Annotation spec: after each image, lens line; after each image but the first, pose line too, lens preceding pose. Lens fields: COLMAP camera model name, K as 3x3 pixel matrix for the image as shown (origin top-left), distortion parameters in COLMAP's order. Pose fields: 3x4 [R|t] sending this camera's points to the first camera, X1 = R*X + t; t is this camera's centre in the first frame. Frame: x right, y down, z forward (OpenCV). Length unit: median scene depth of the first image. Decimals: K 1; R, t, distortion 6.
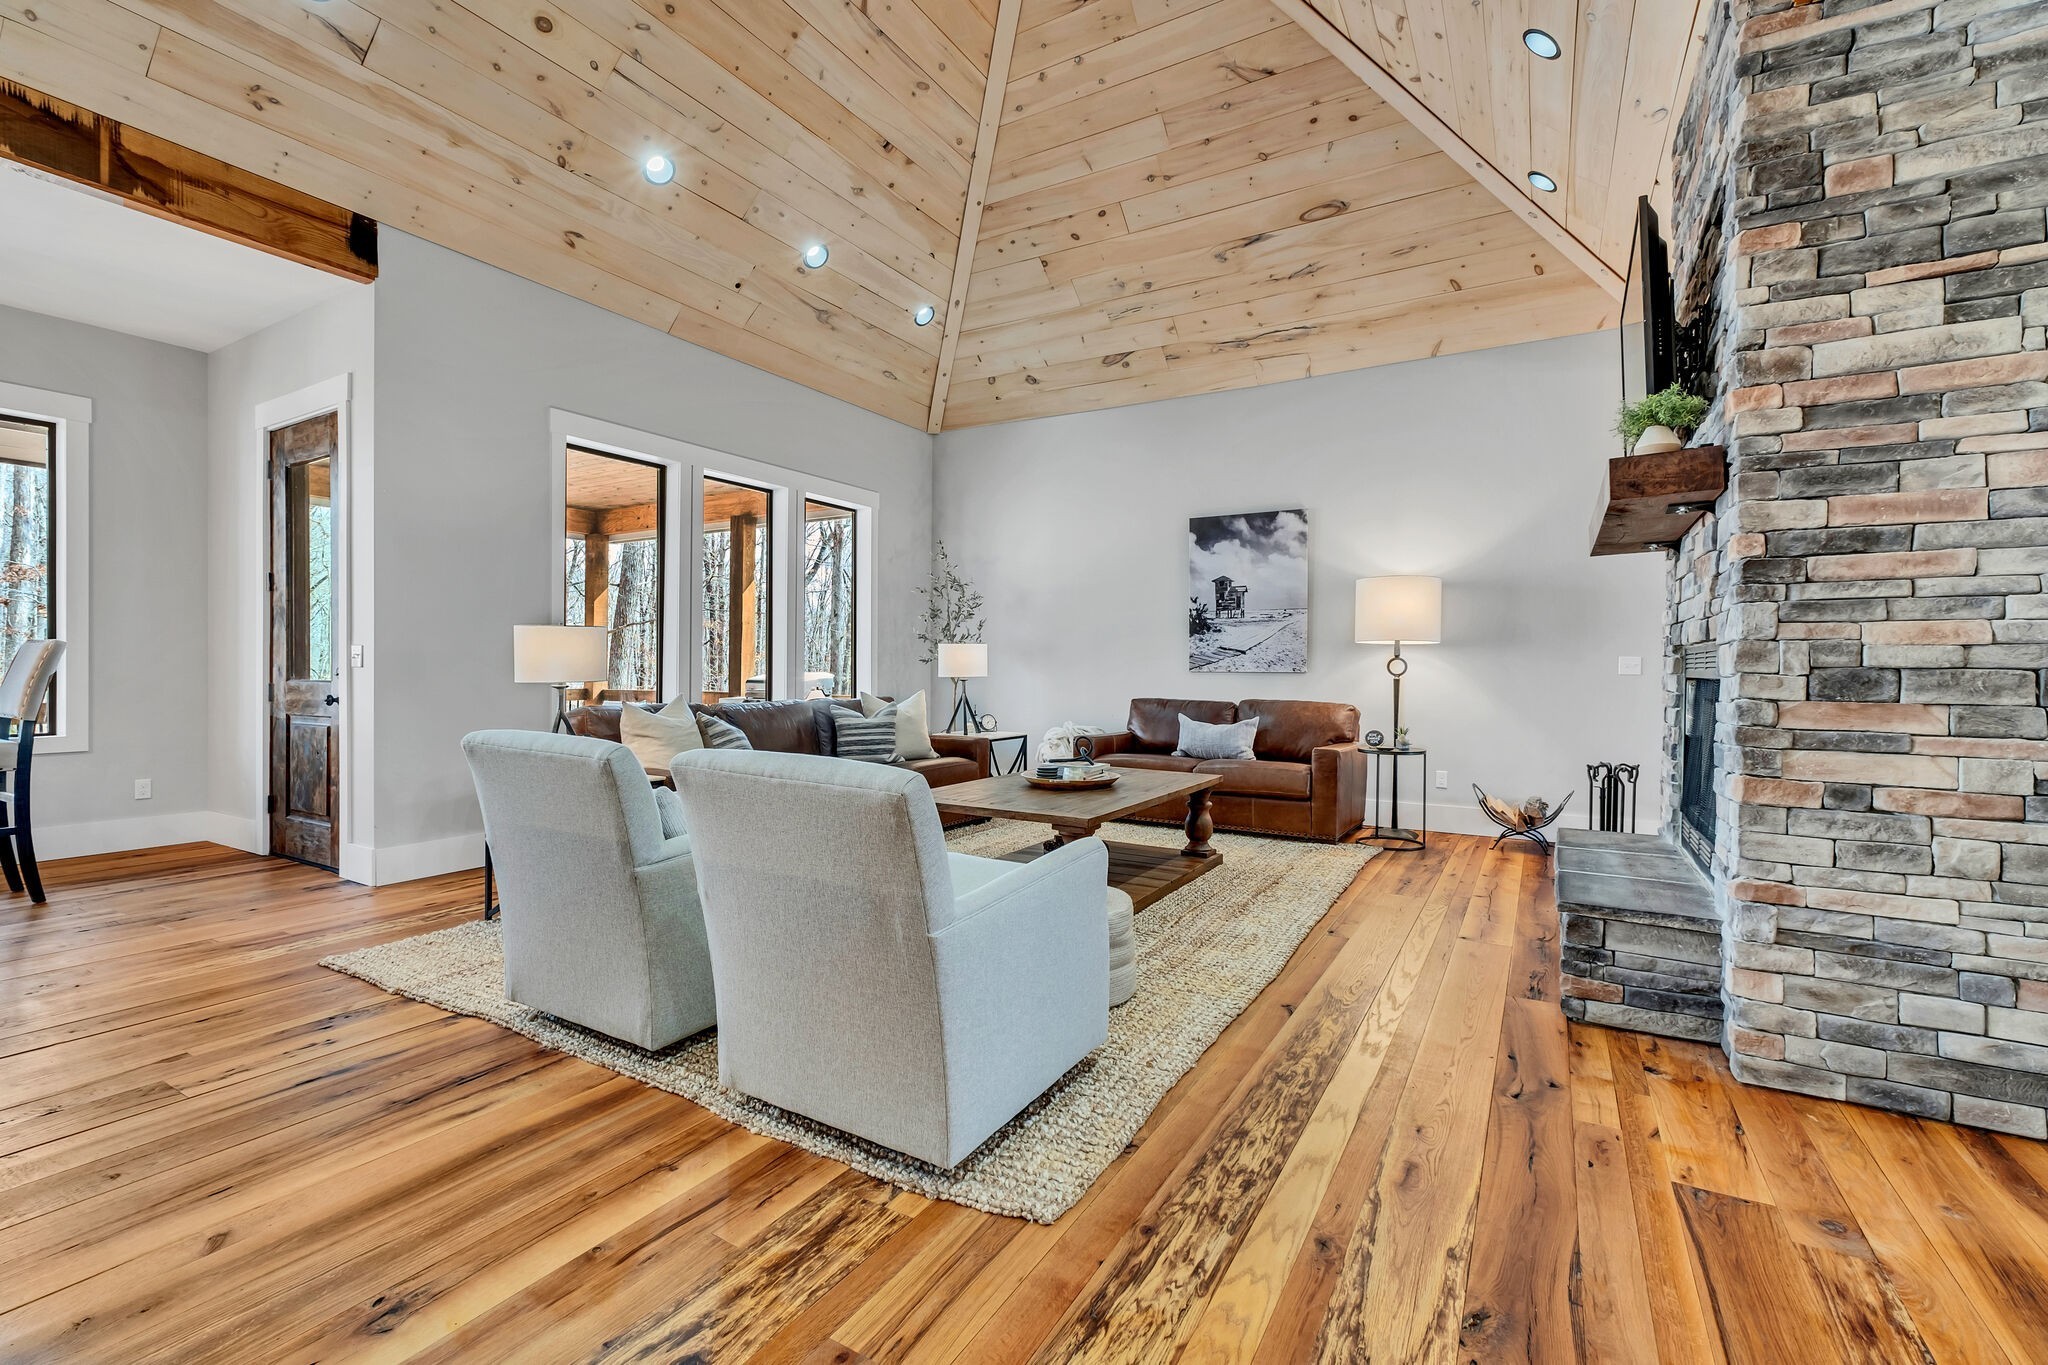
lens RADIAL K [[867.8, 0, 1054.9], [0, 867.8, 675.2], [0, 0, 1]] dist [-0.000414, 0.002038]
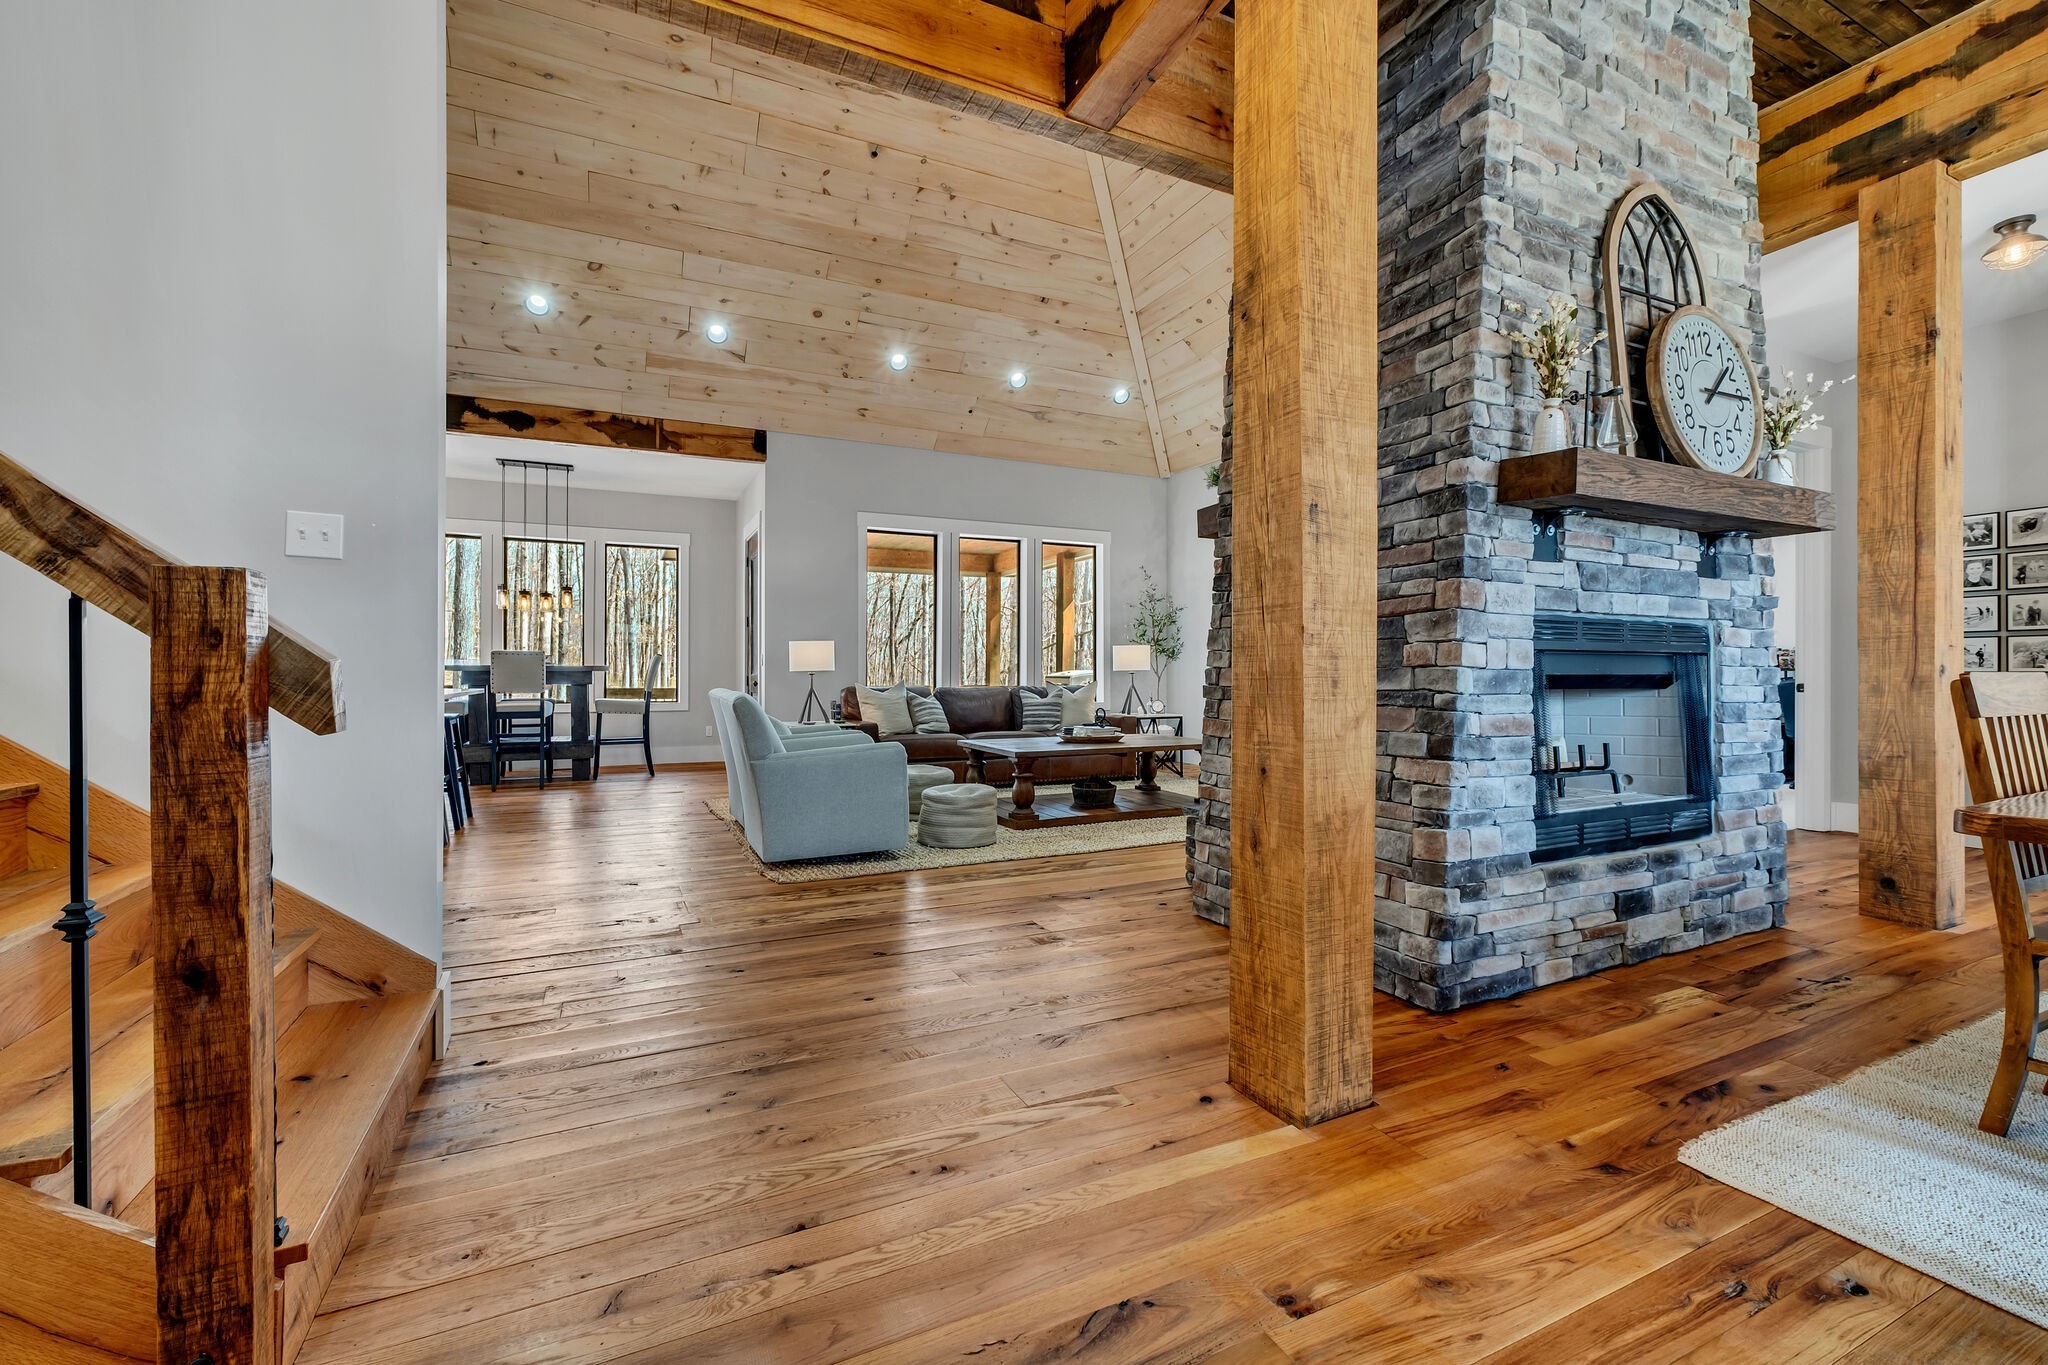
lens RADIAL K [[862.4, 0, 1064.0], [0, 862.4, 678.4], [0, 0, 1]] dist [-0.004919, 0.003164]
pose [[0.840030, -0.002328, -0.542535, 0.600047], [0.000106, 0.999991, -0.004127, 0.023064], [0.542540, 0.003409, 0.840023, -0.177334]]
